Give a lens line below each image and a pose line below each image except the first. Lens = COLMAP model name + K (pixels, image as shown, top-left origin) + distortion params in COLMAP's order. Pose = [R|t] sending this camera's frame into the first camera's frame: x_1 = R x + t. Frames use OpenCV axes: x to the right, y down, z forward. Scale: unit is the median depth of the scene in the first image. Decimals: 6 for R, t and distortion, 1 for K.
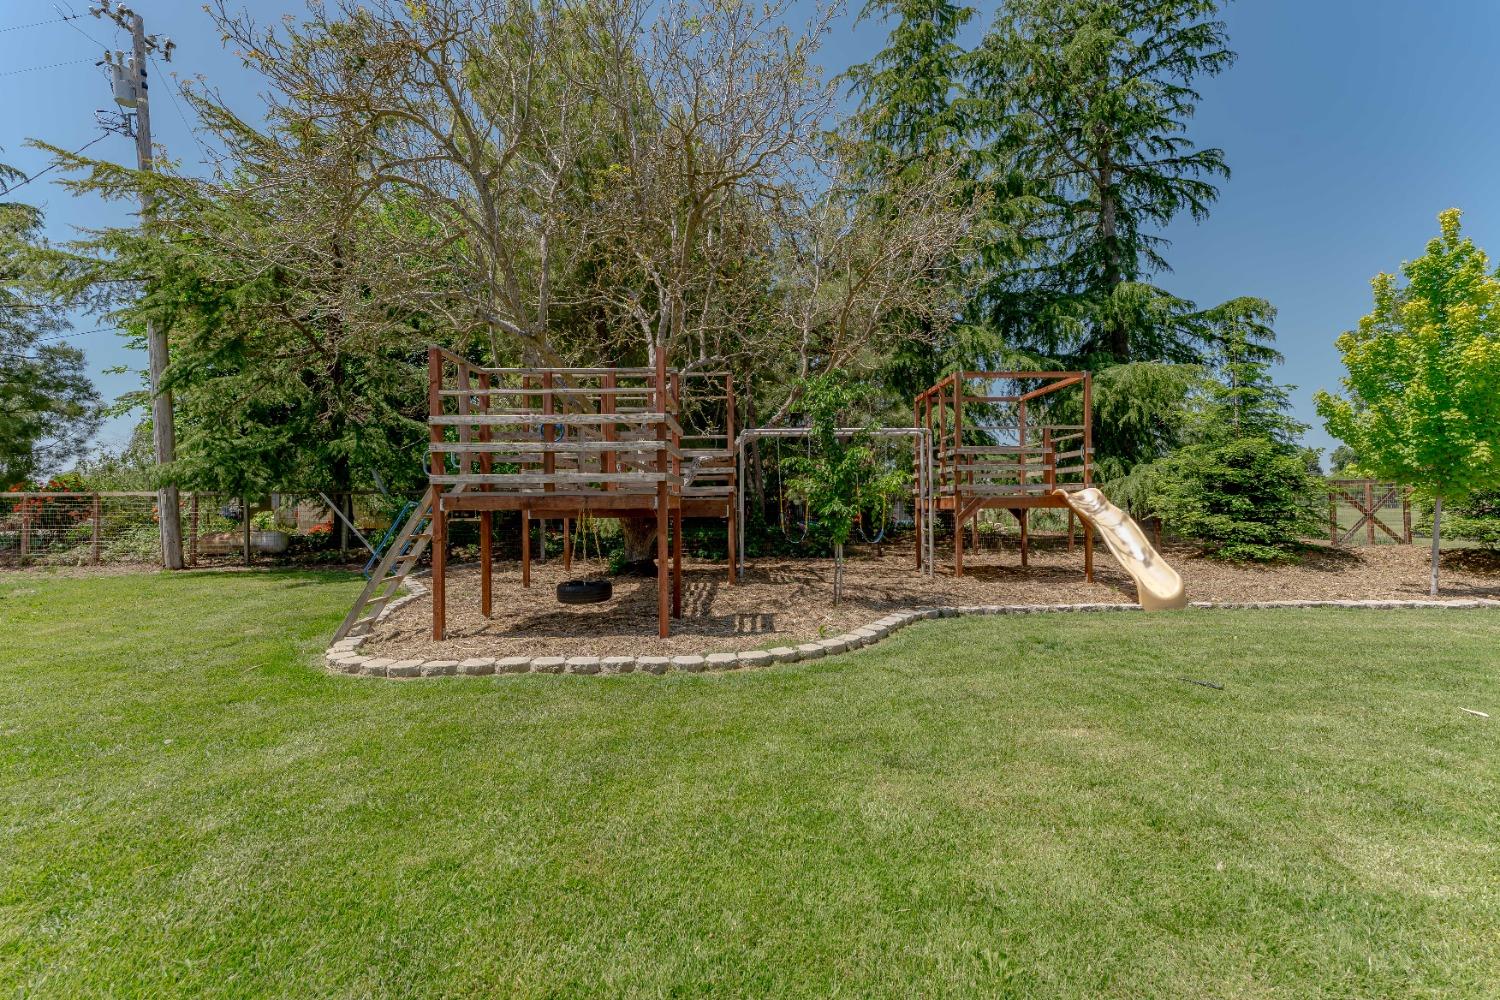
lens RADIAL K [[591.8, 0, 750.0], [0, 591.8, 500.0], [0, 0, 1]] dist [-0.001185, -0.000205]
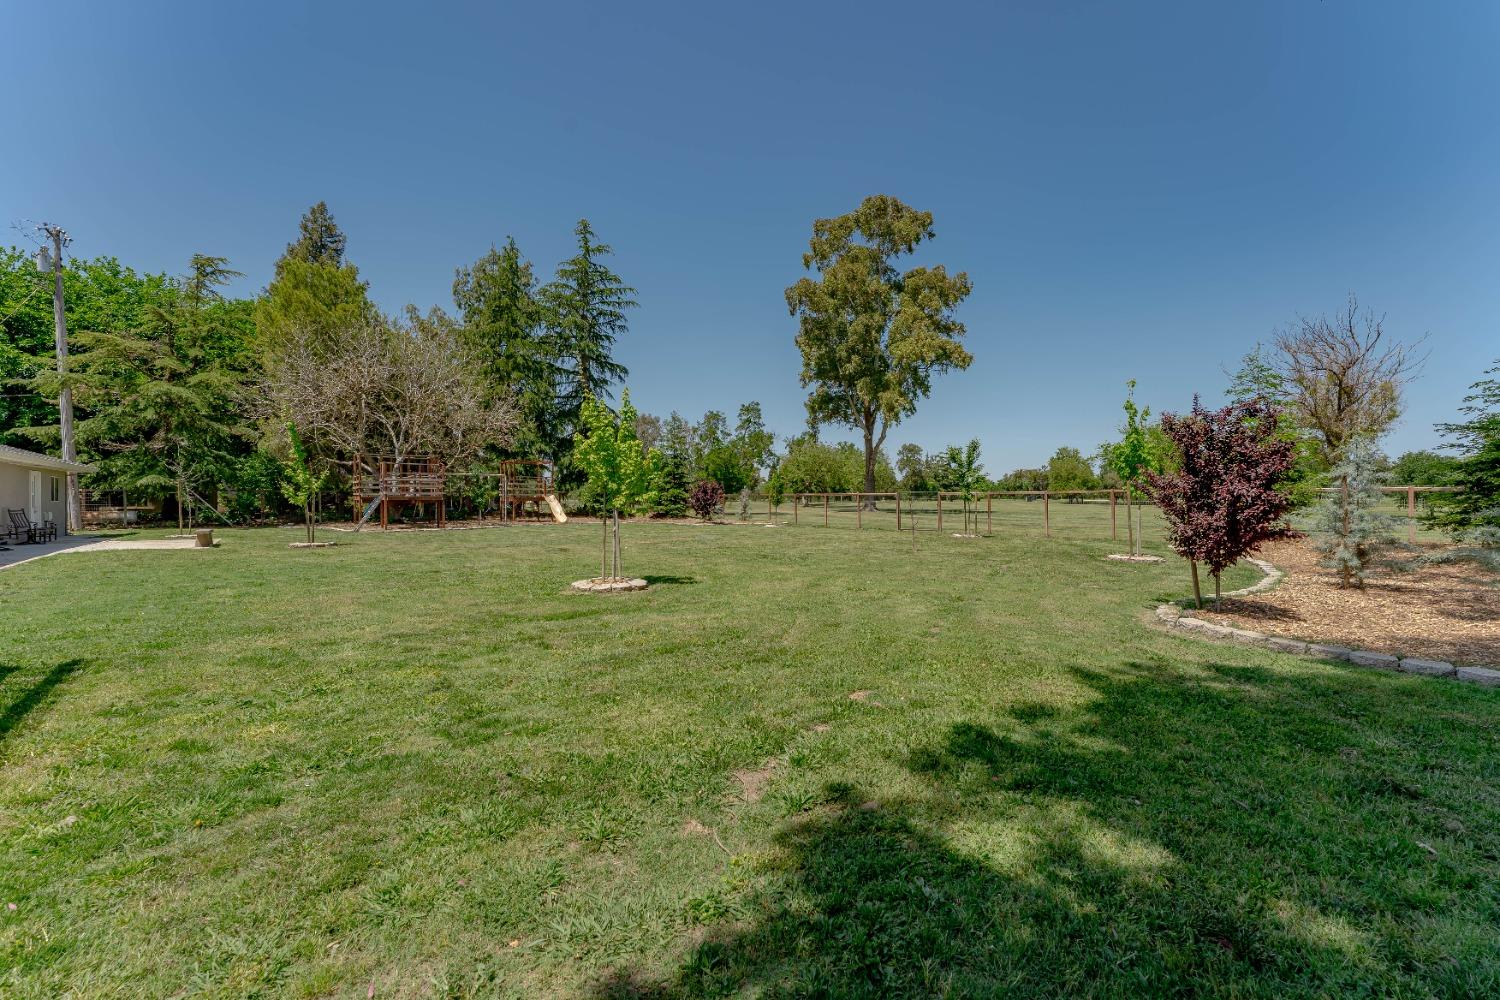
lens RADIAL K [[600.1, 0, 750.0], [0, 600.1, 500.0], [0, 0, 1]] dist [0.001361, 0.000104]
pose [[0.778616, 0.005620, 0.627475, -0.645491], [-0.010341, 0.999939, 0.003875, -0.015409], [-0.627415, -0.009506, 0.778627, -2.156481]]
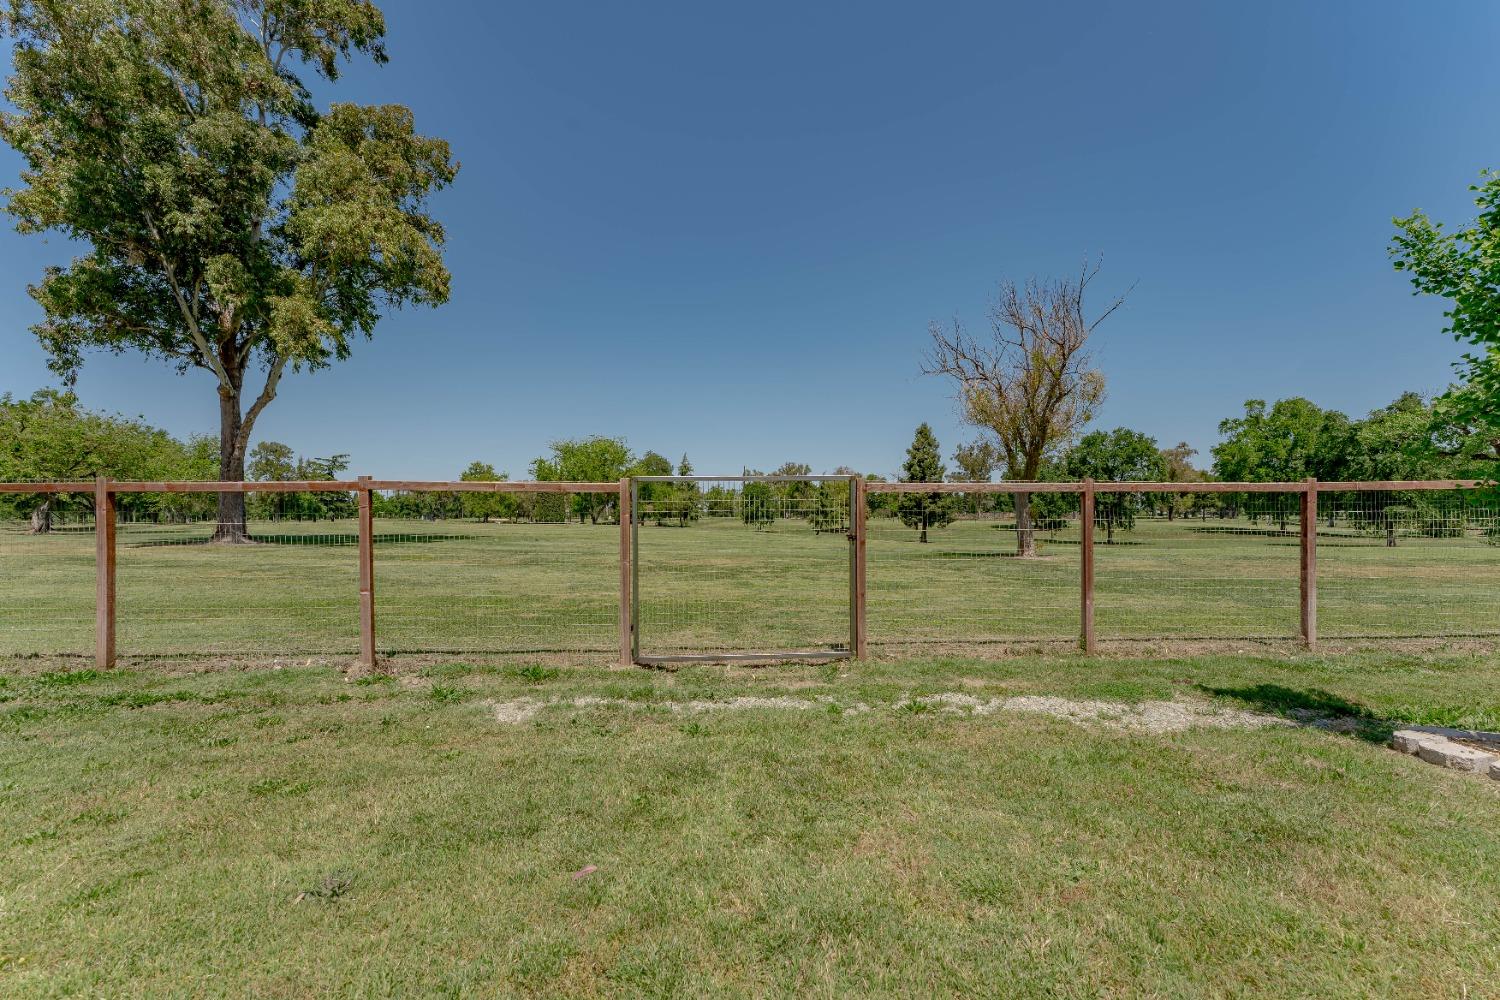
lens RADIAL K [[597.5, 0, 750.1], [0, 597.5, 504.3], [0, 0, 1]] dist [0.000467, 0.000364]
pose [[-0.059955, 0.028552, 0.997793, 0.905003], [-0.005793, 0.999564, -0.028950, -0.008018], [-0.998184, -0.007516, -0.059763, -0.659677]]
